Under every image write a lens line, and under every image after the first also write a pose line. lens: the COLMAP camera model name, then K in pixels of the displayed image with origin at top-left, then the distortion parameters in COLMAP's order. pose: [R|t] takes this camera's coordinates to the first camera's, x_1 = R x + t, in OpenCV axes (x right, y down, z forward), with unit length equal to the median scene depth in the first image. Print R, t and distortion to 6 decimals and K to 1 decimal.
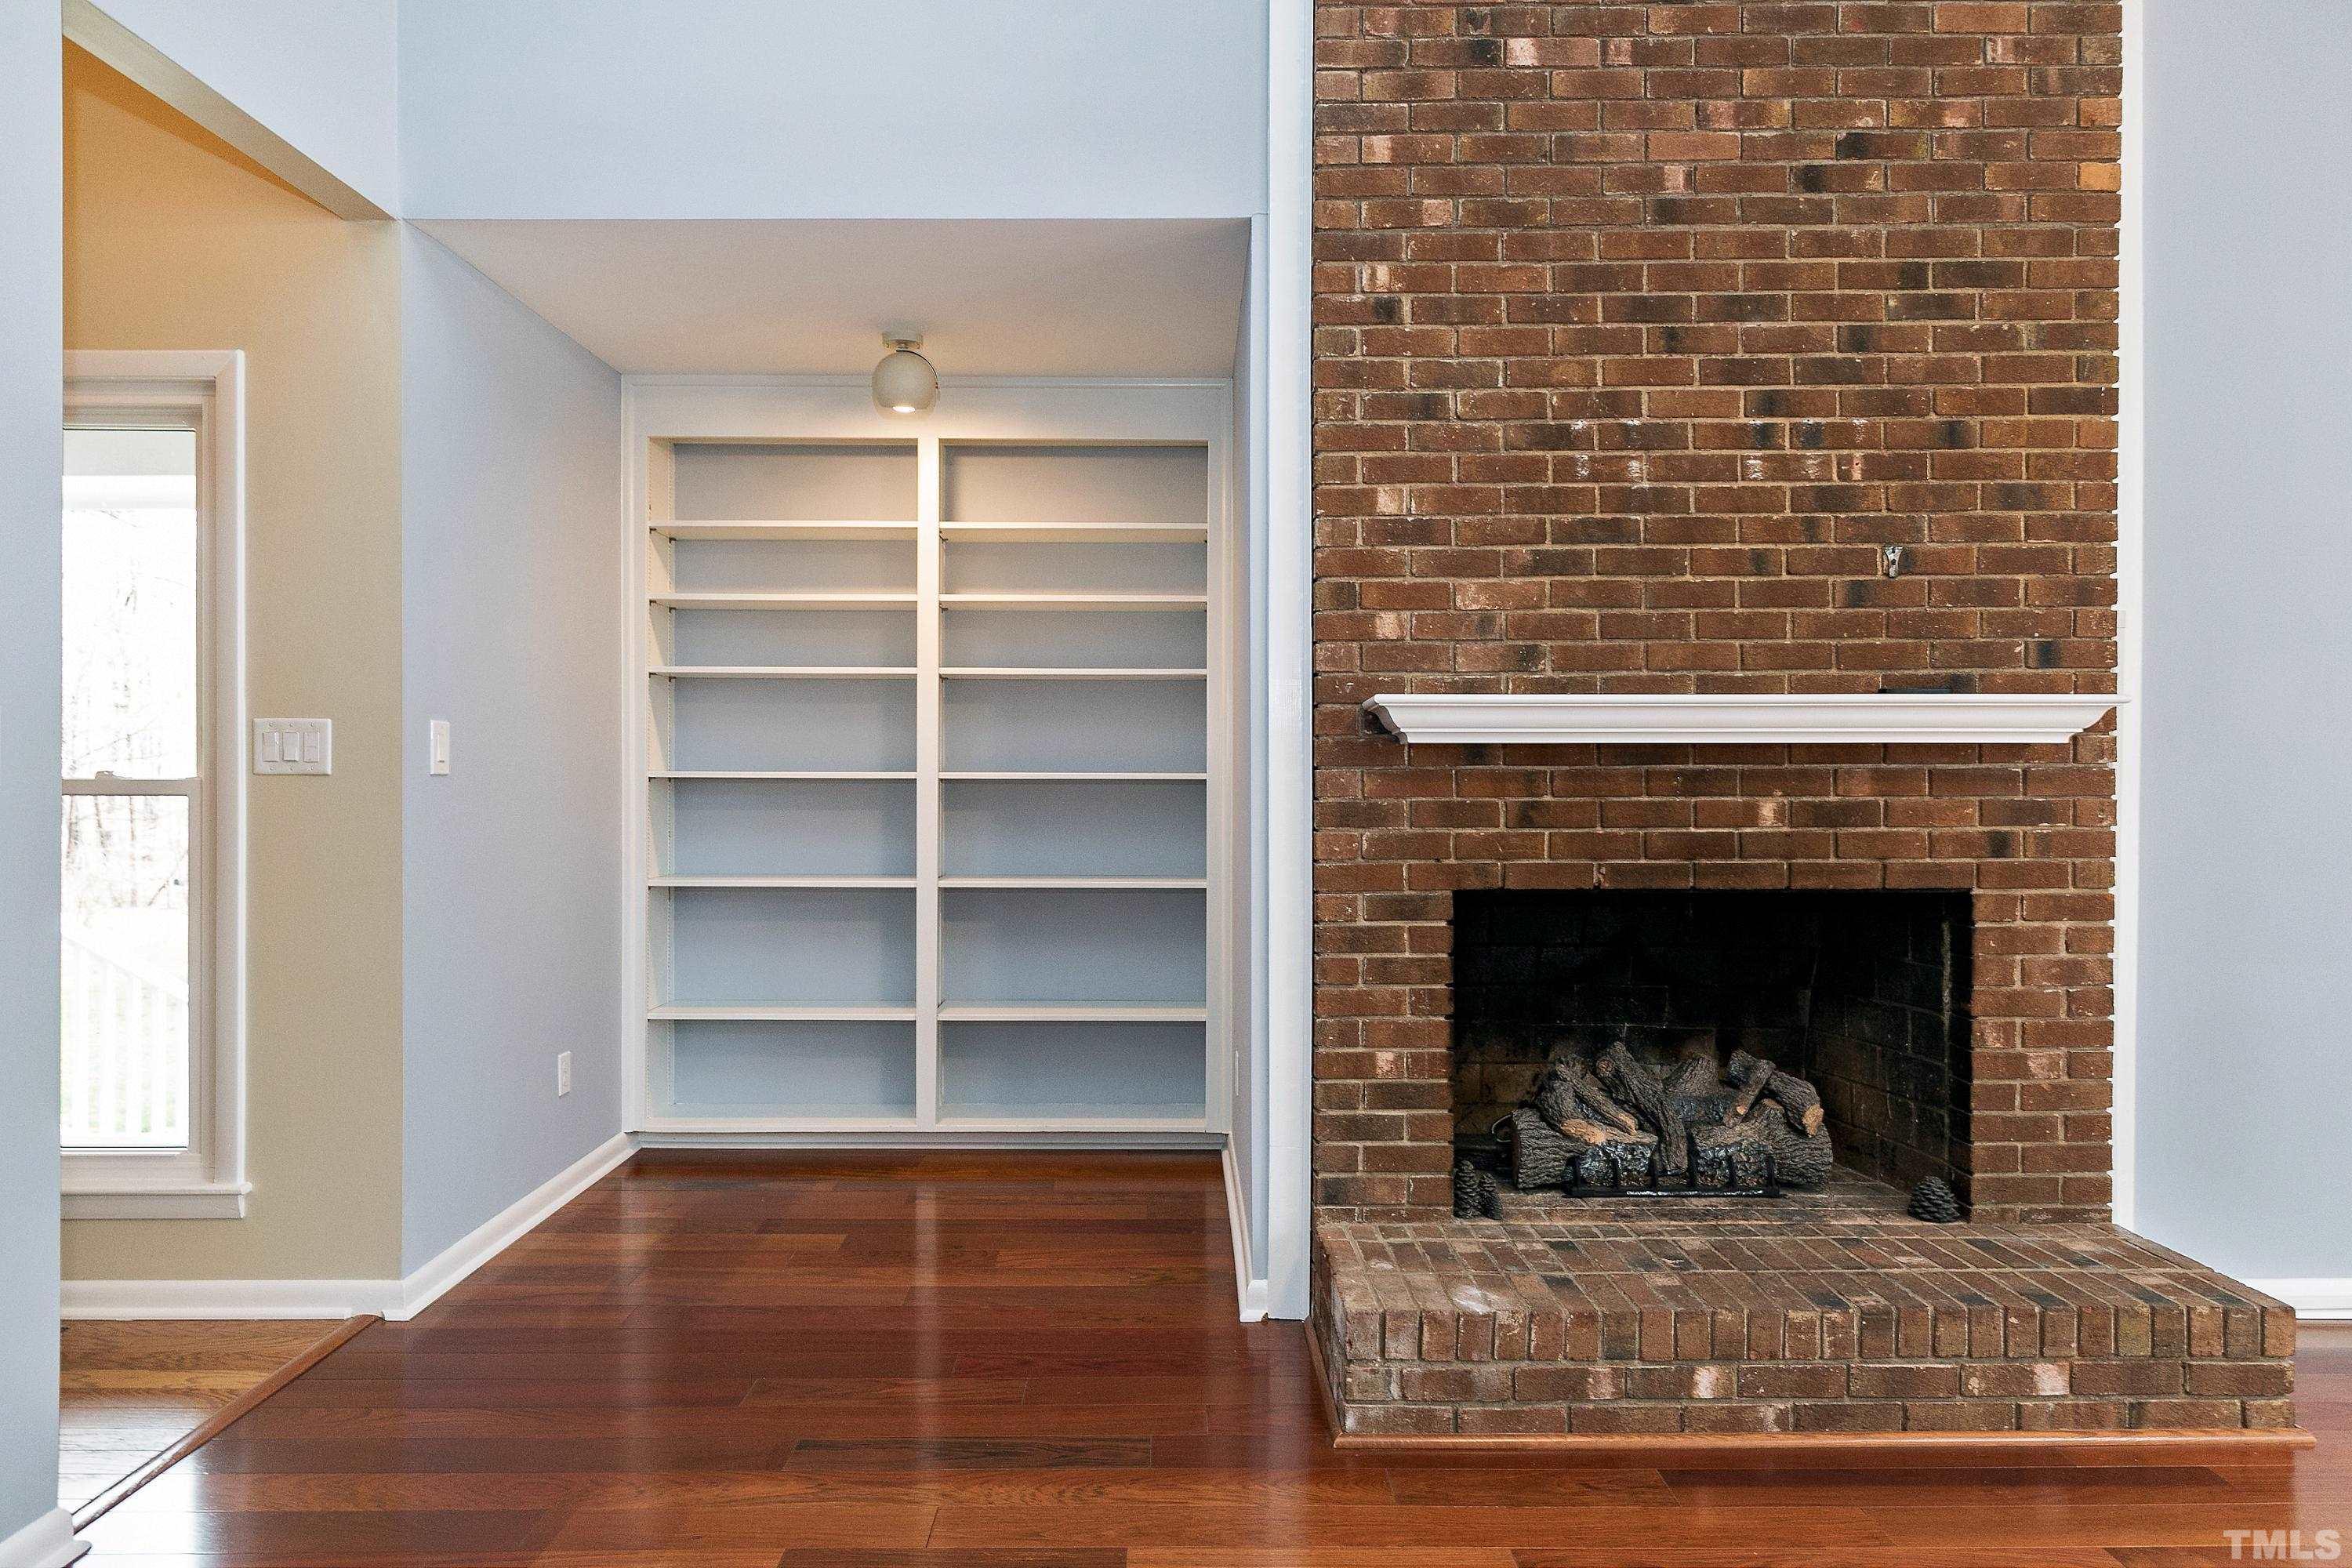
lens RADIAL K [[1461.4, 0, 1163.4], [0, 1461.4, 786.9], [0, 0, 1]] dist [0.010035, -0.004491]
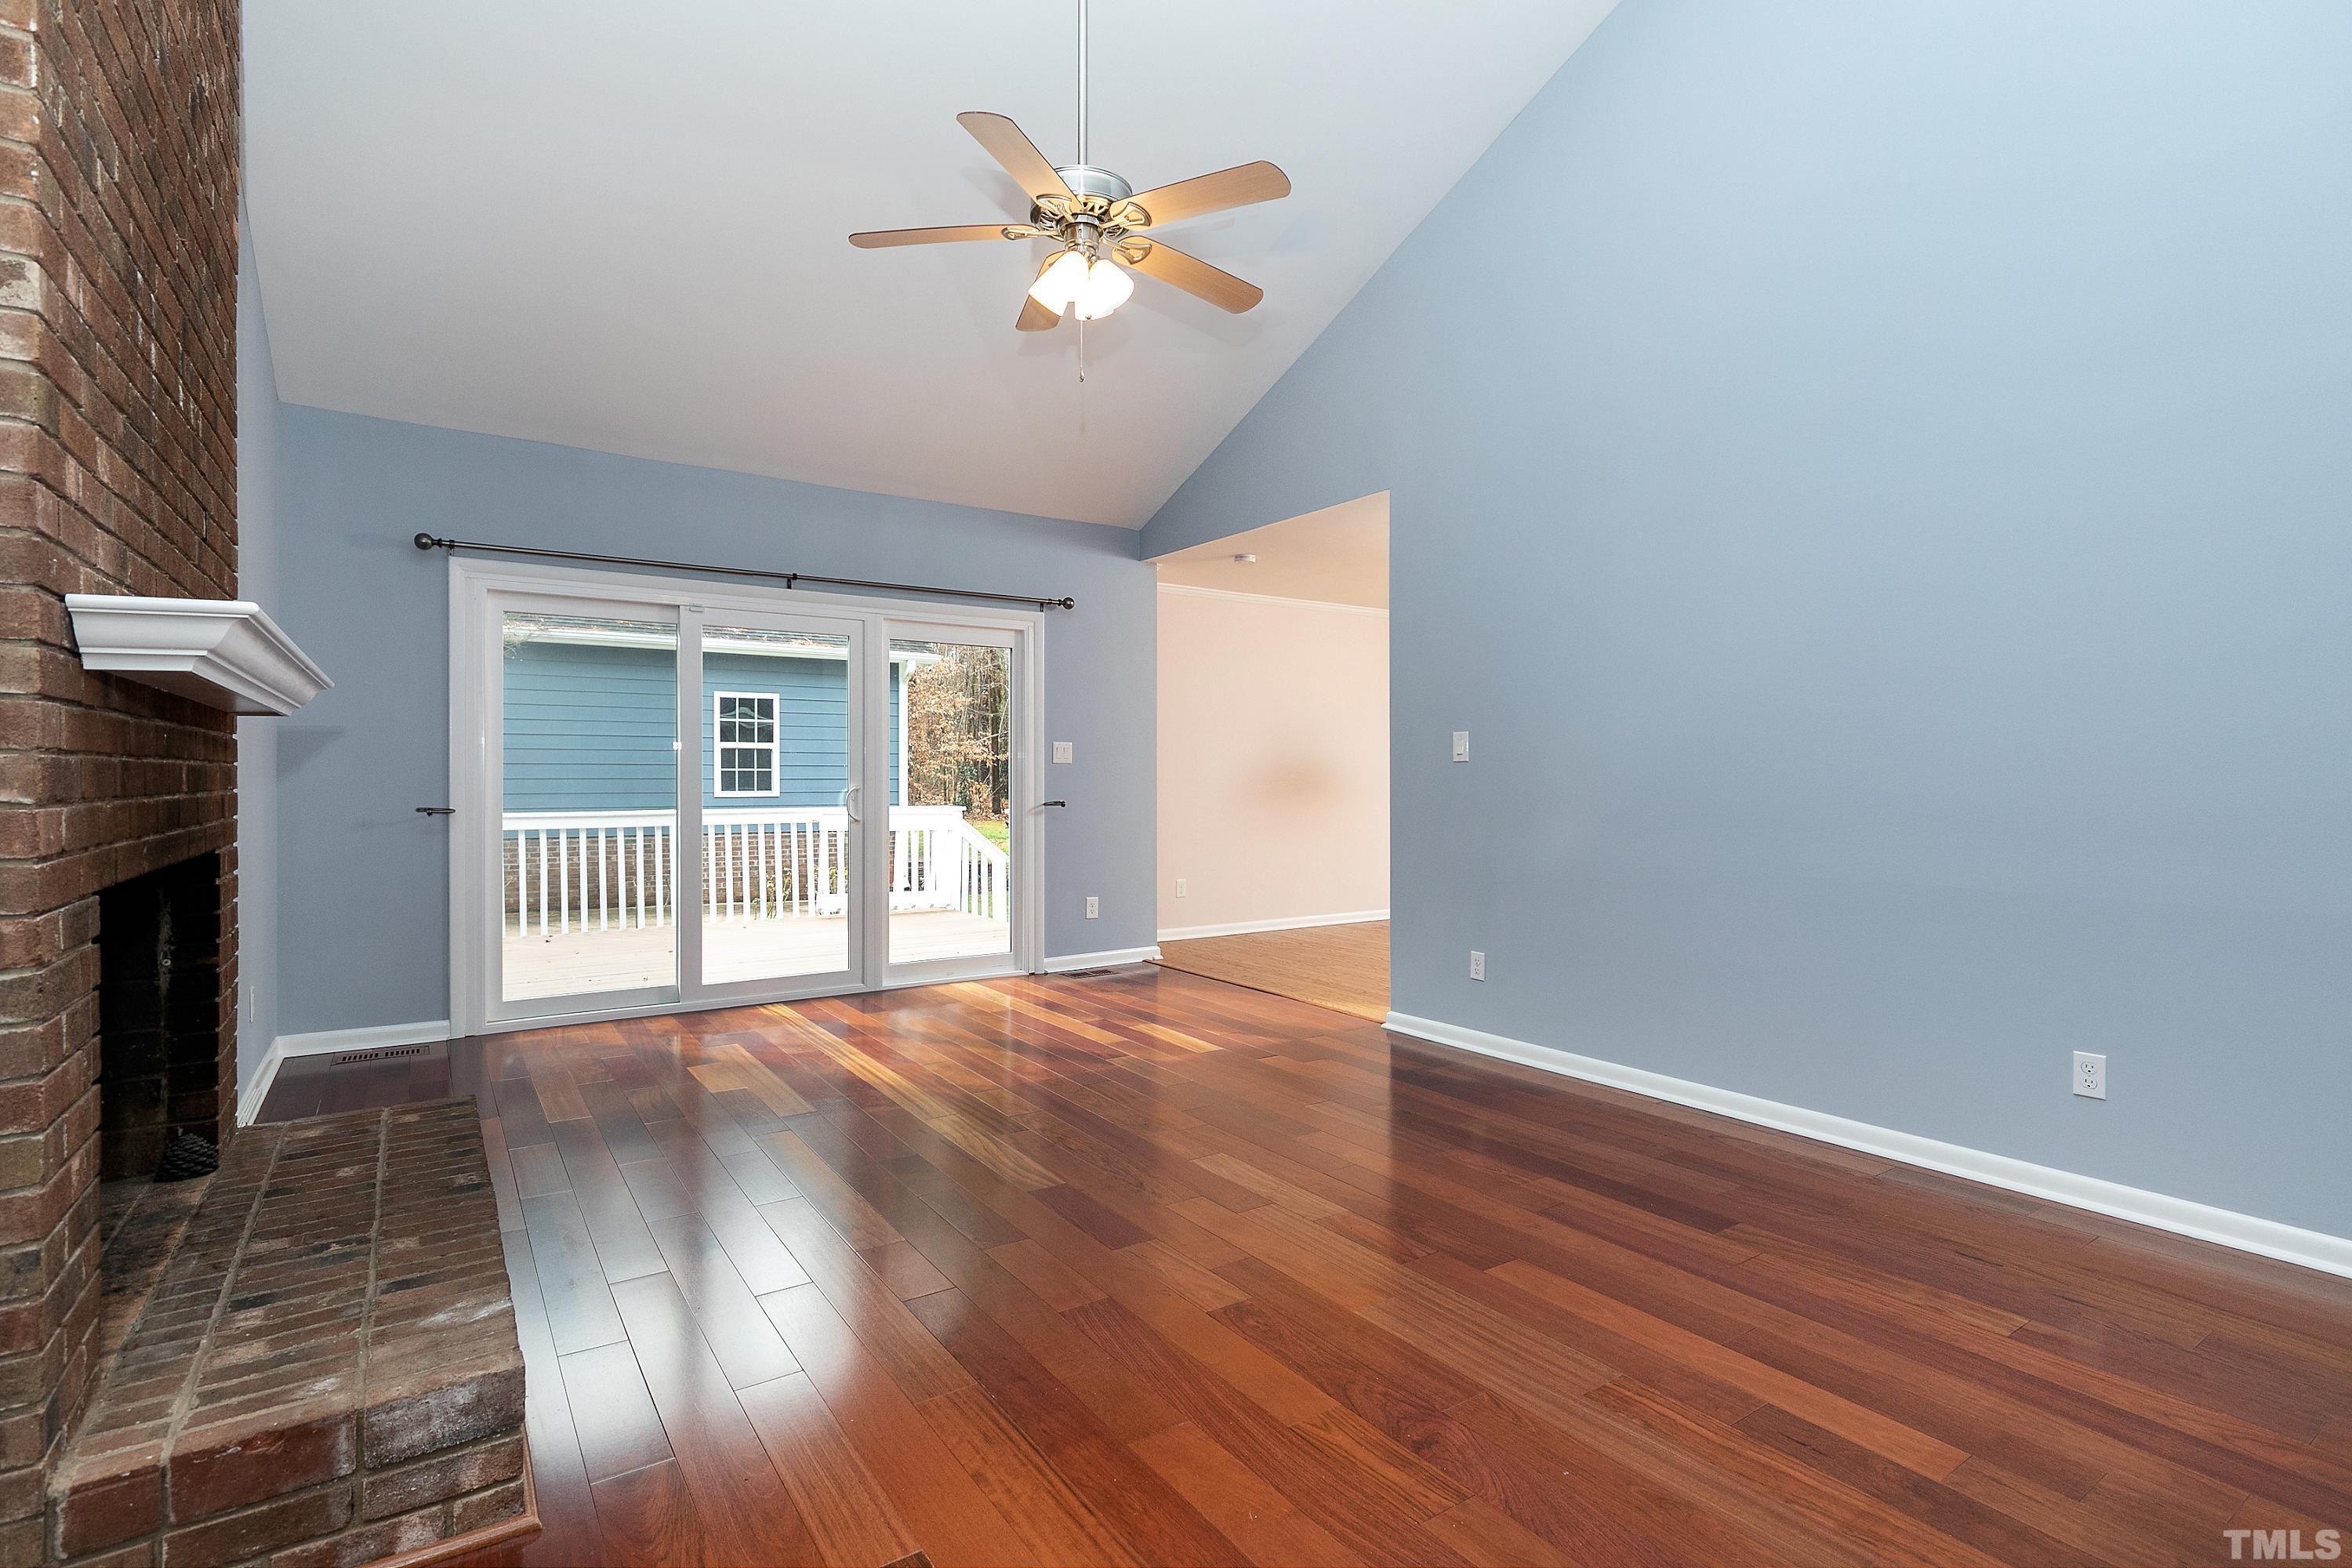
lens RADIAL K [[1078.1, 0, 1159.5], [0, 1078.1, 774.6], [0, 0, 1]] dist [0.004020, -0.000402]
pose [[-0.527429, 0.000633, 0.849599, -0.487433], [0.009700, 0.999939, 0.005277, 0.018010], [-0.849544, 0.011024, -0.527403, 0.840739]]
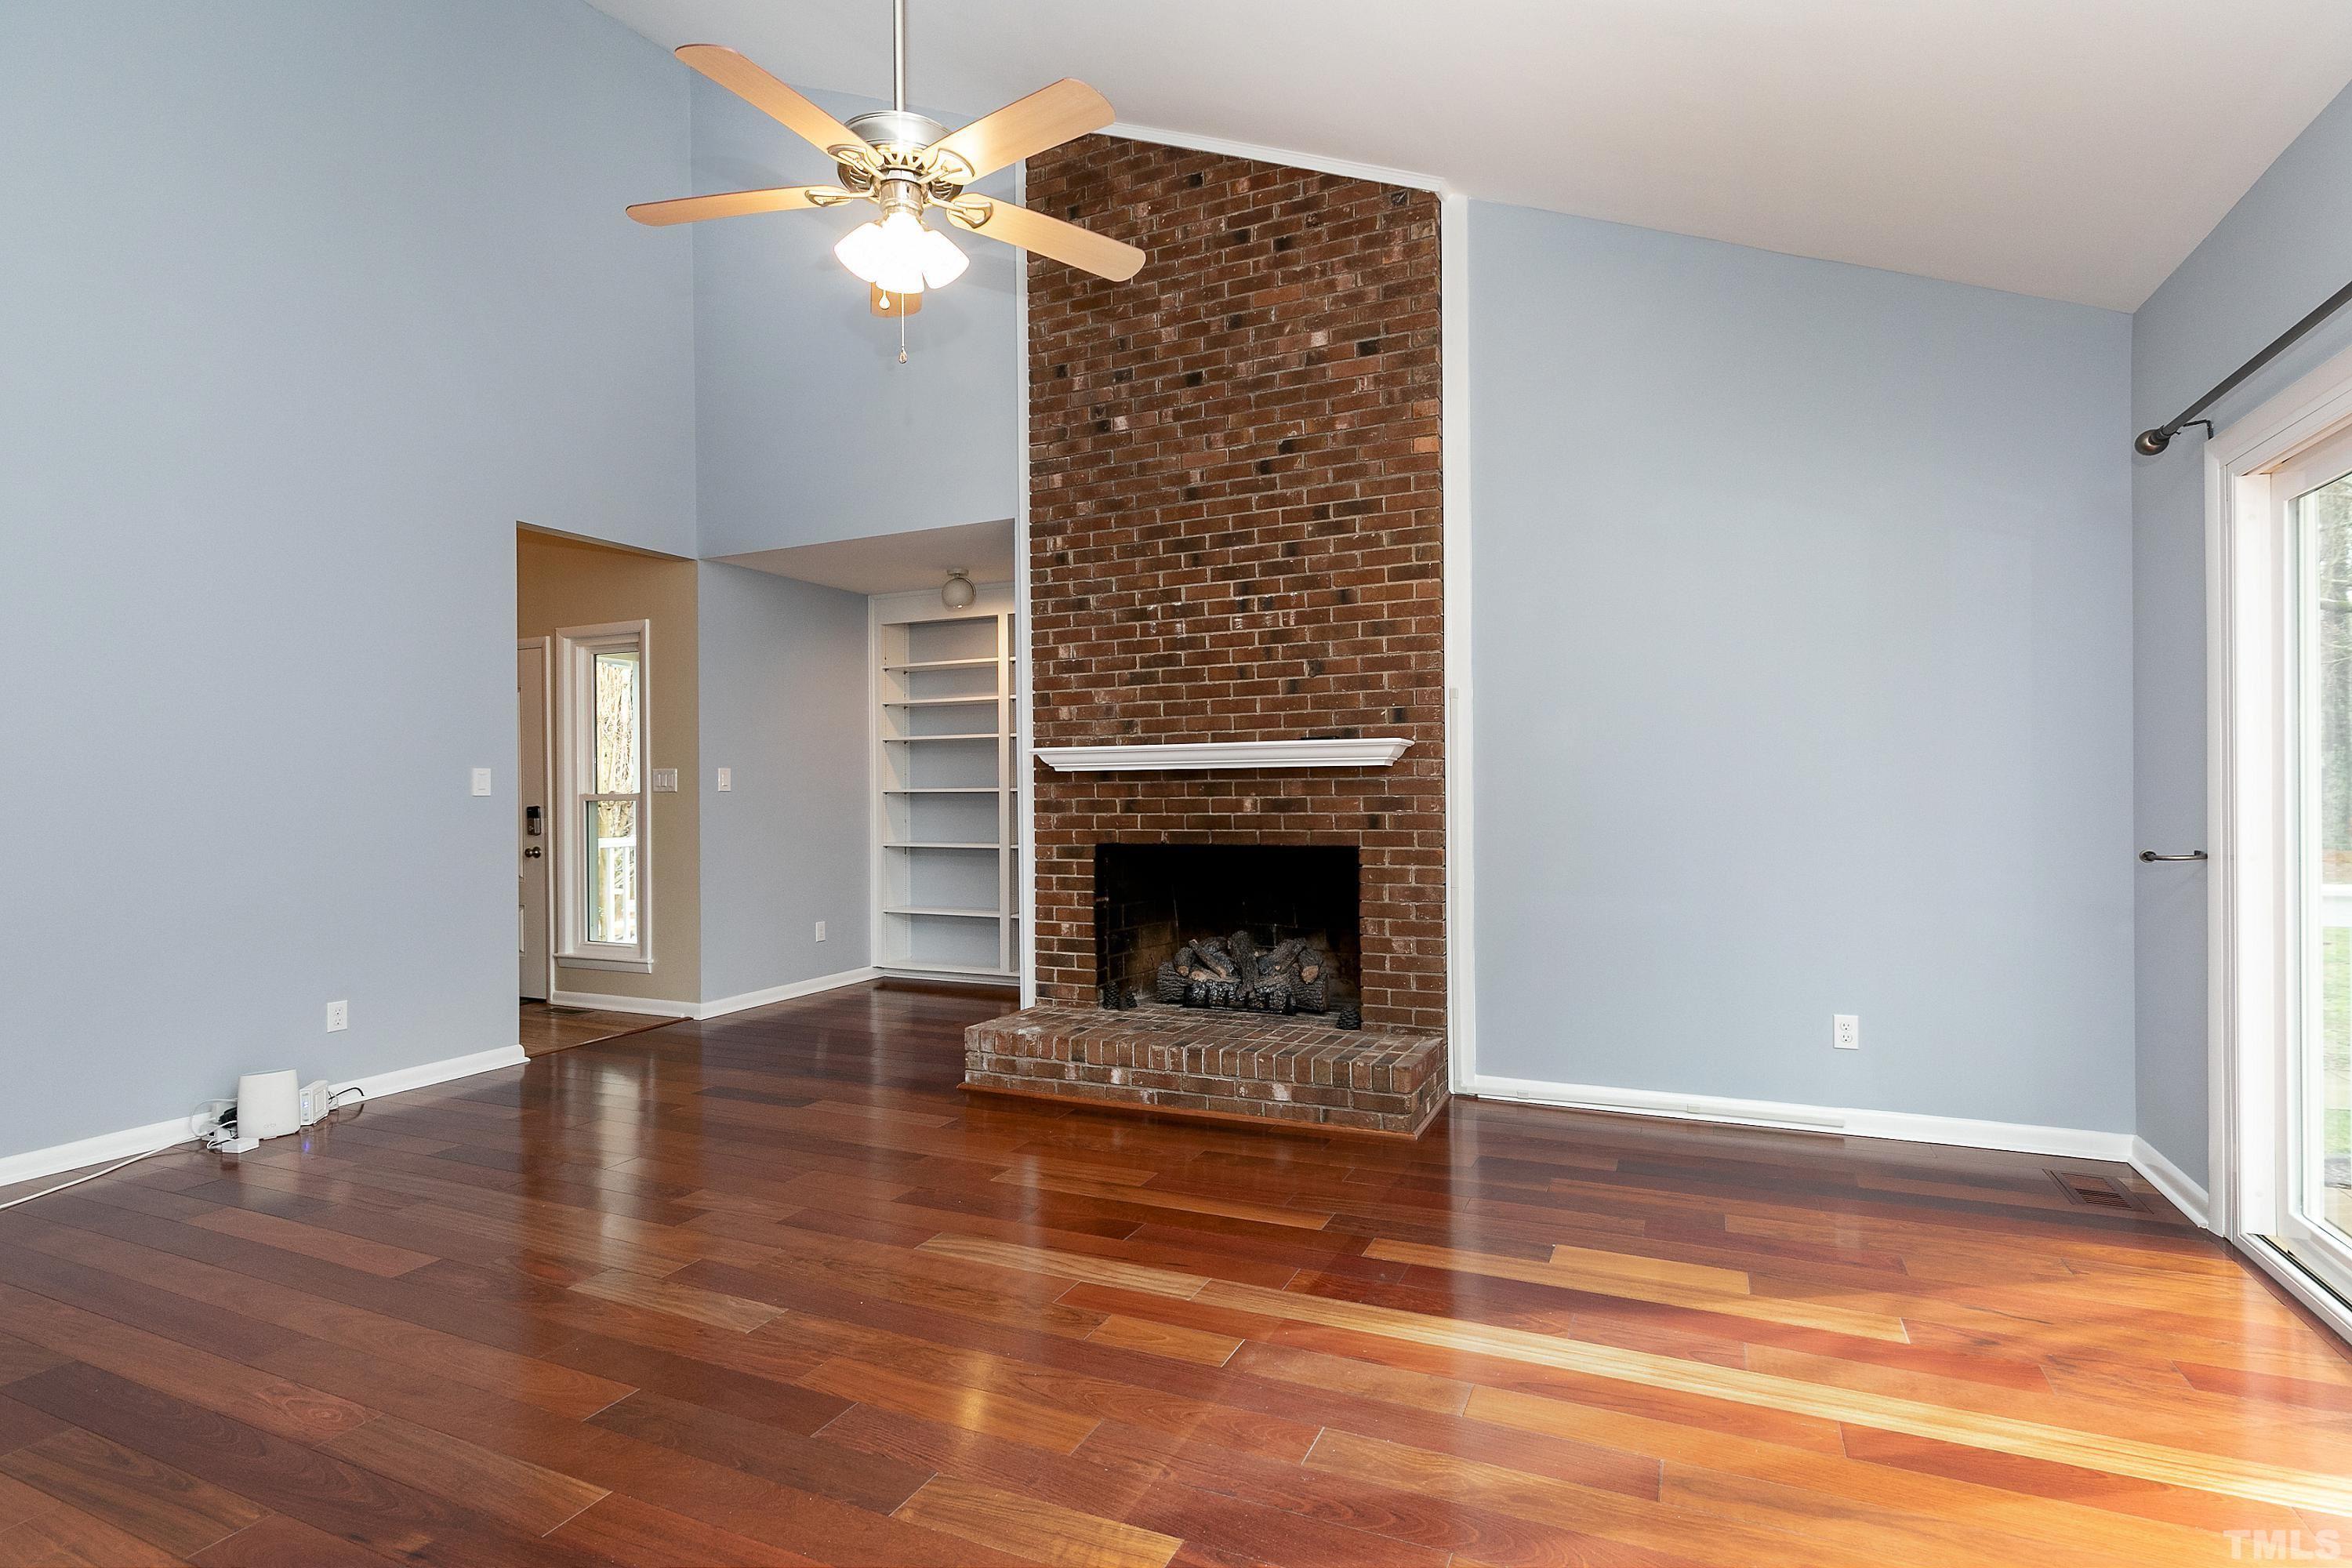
lens RADIAL K [[1078.1, 0, 1193.0], [0, 1078.1, 800.2], [0, 0, 1]] dist [0.004020, -0.000402]
pose [[0.924544, -0.006013, -0.381028, 0.883971], [0.004727, 0.999980, -0.004310, 0.017693], [0.381046, 0.002183, 0.924554, -0.314652]]
